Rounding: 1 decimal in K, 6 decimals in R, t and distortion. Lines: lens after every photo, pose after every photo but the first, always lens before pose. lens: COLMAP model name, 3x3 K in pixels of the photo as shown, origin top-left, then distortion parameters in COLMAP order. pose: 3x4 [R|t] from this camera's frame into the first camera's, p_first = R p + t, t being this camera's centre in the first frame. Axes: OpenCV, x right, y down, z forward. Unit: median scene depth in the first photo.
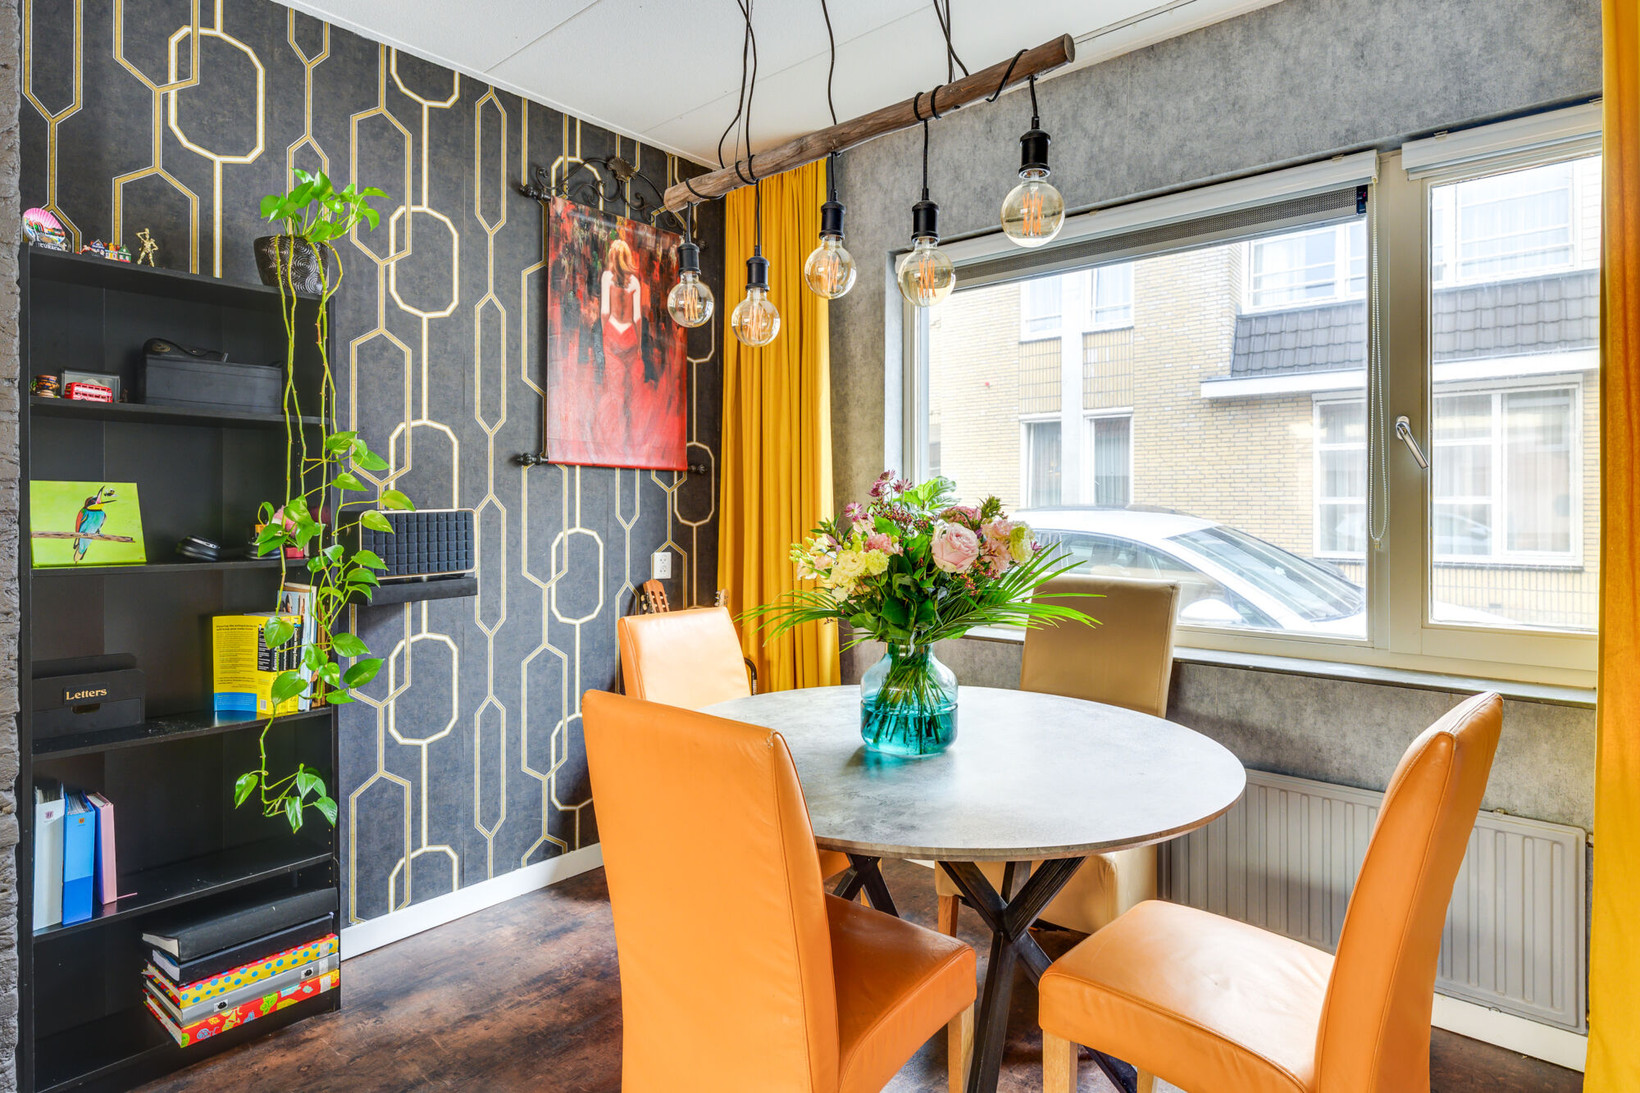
lens RADIAL K [[882.9, 0, 814.2], [0, 882.9, 501.9], [0, 0, 1]] dist [-0.000948, 0.000714]
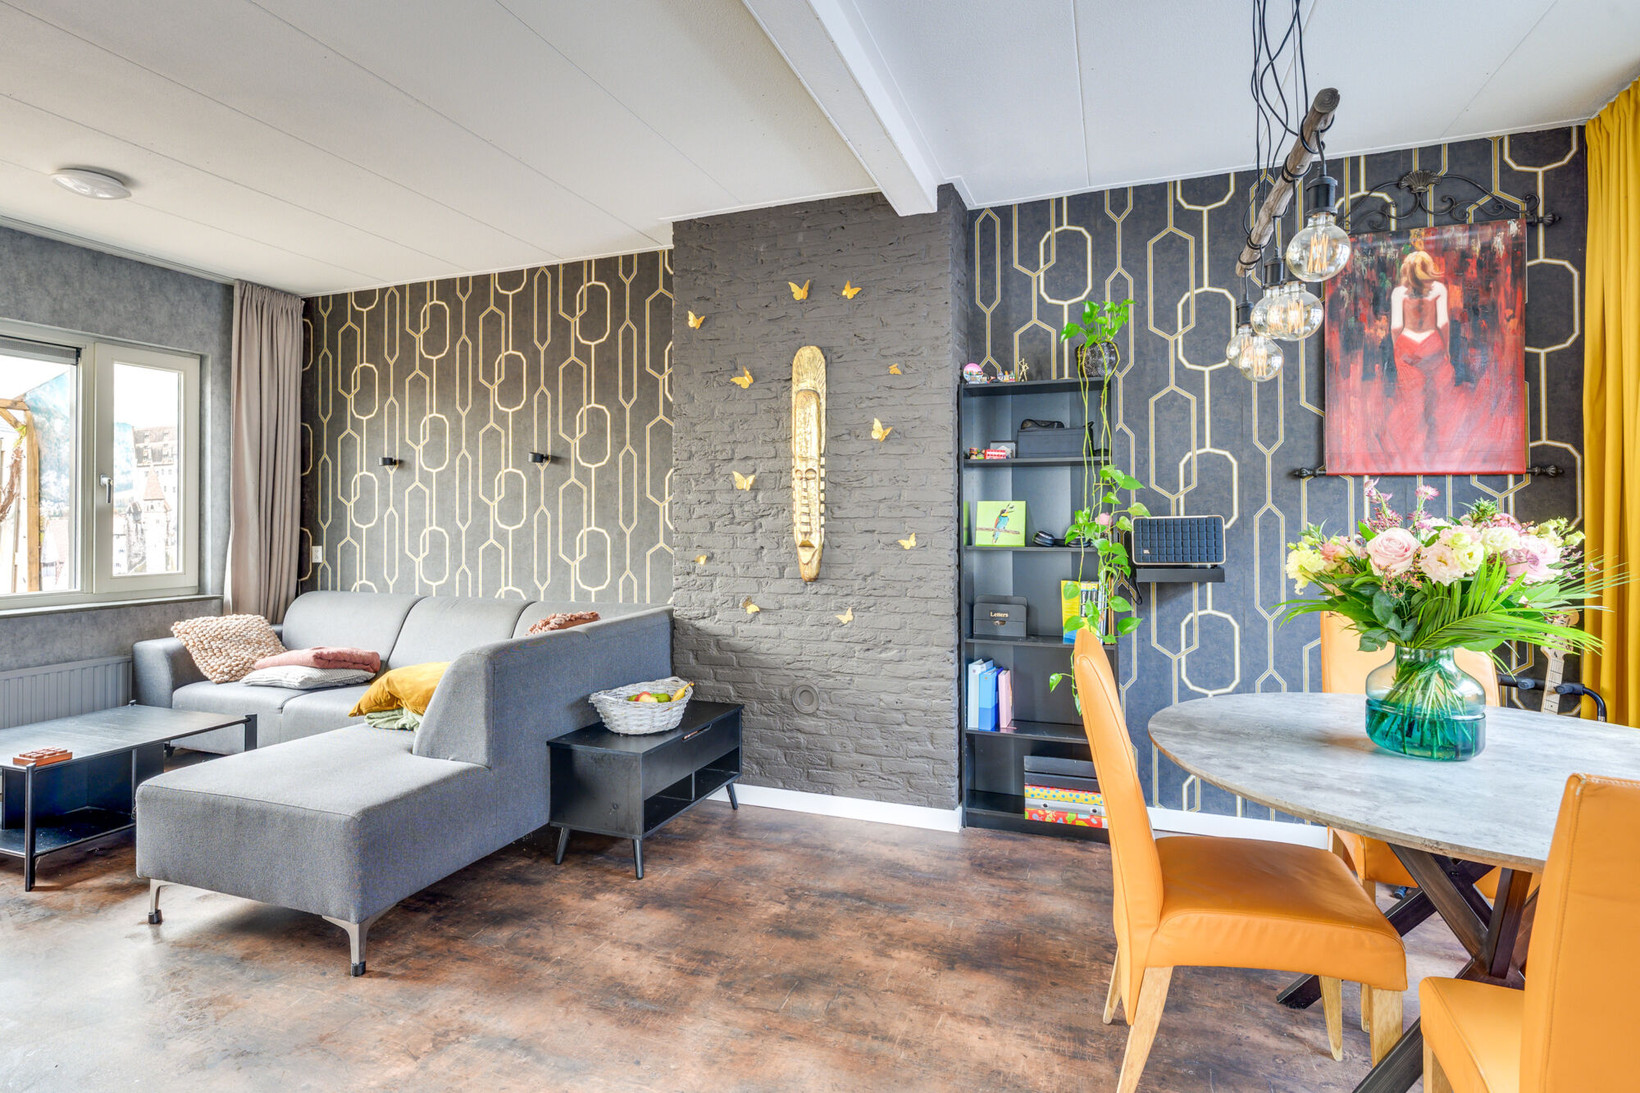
lens RADIAL K [[827.5, 0, 812.7], [0, 827.5, 505.4], [0, 0, 1]] dist [-0.000938, 0.000423]
pose [[0.347924, -0.012569, -0.937439, 0.511132], [0.007470, 0.999916, -0.010634, 0.001290], [0.937493, -0.003303, 0.347988, 0.015468]]
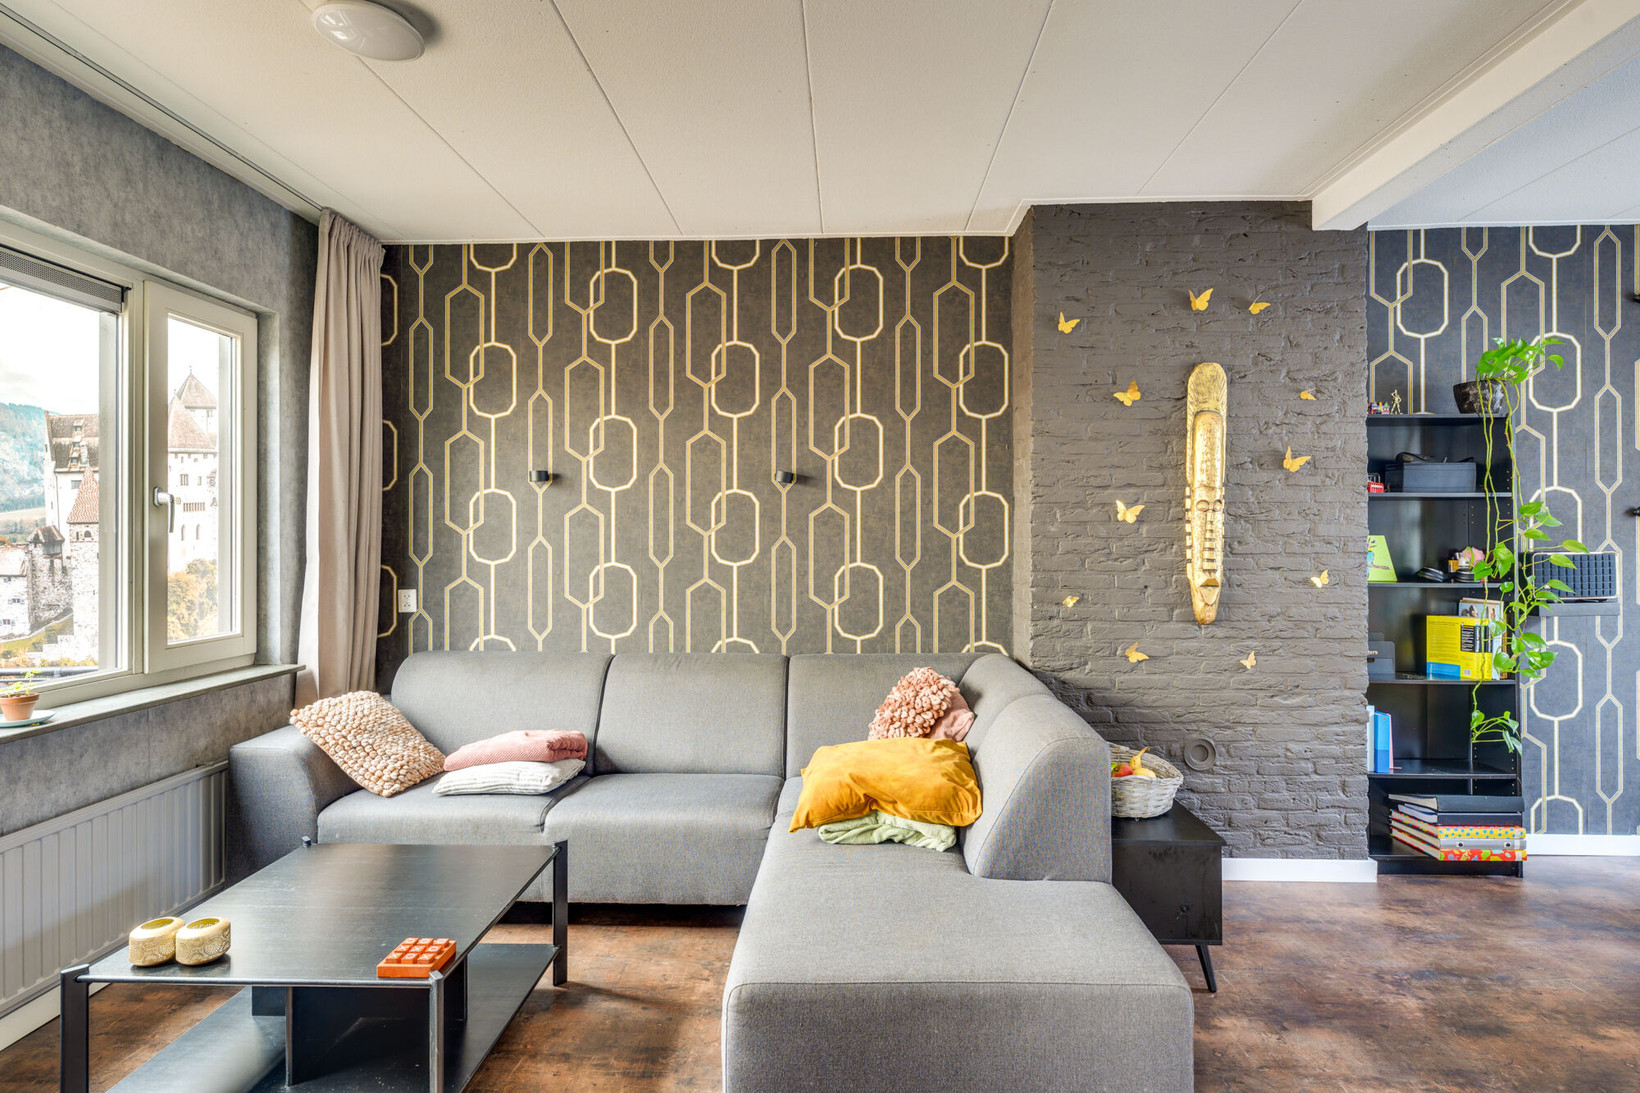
lens RADIAL K [[844.7, 0, 820.6], [0, 844.7, 530.6], [0, 0, 1]] dist [-0.001713, 0.000662]
pose [[0.625586, -0.003252, -0.780148, -0.129699], [0.004678, 0.999989, -0.000418, -0.028089], [0.780141, -0.003388, 0.625595, -0.724088]]
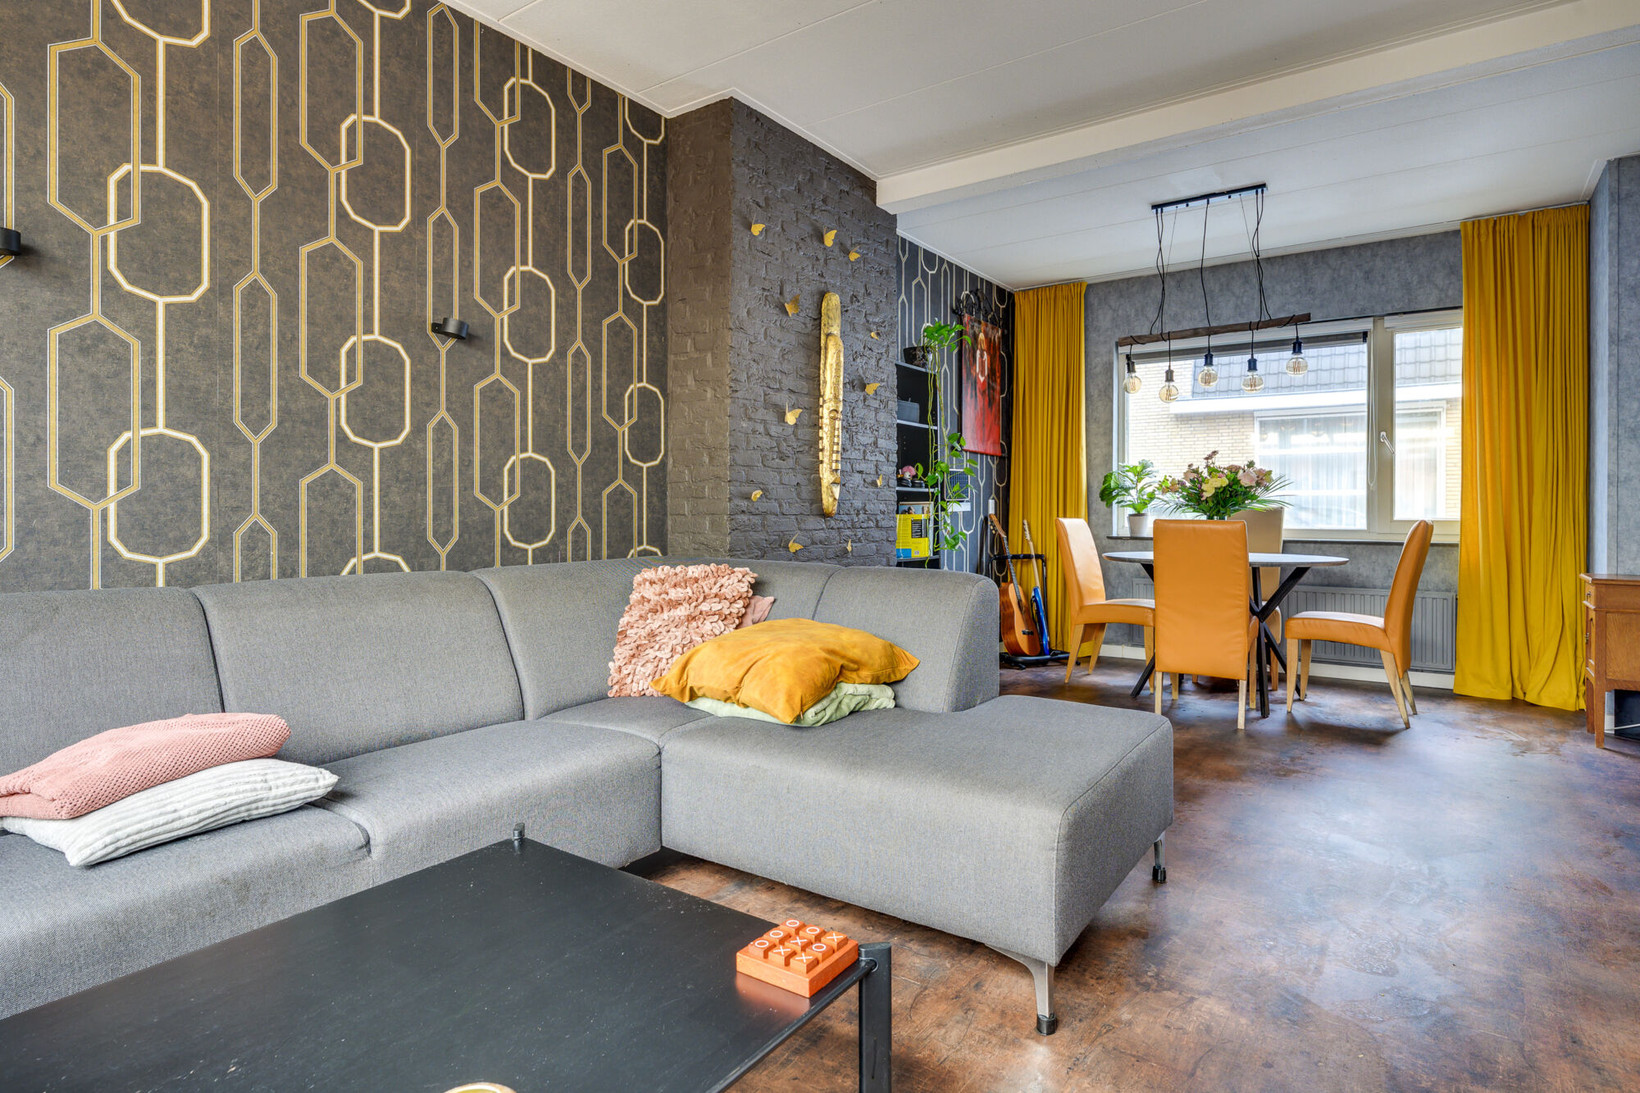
lens RADIAL K [[869.6, 0, 818.2], [0, 869.6, 507.6], [0, 0, 1]] dist [0.000123, -0.000425]
pose [[0.995338, 0.003621, 0.096377, -0.889484], [-0.003761, 0.999992, 0.001273, 0.091022], [-0.096371, -0.001629, 0.995344, -0.979102]]
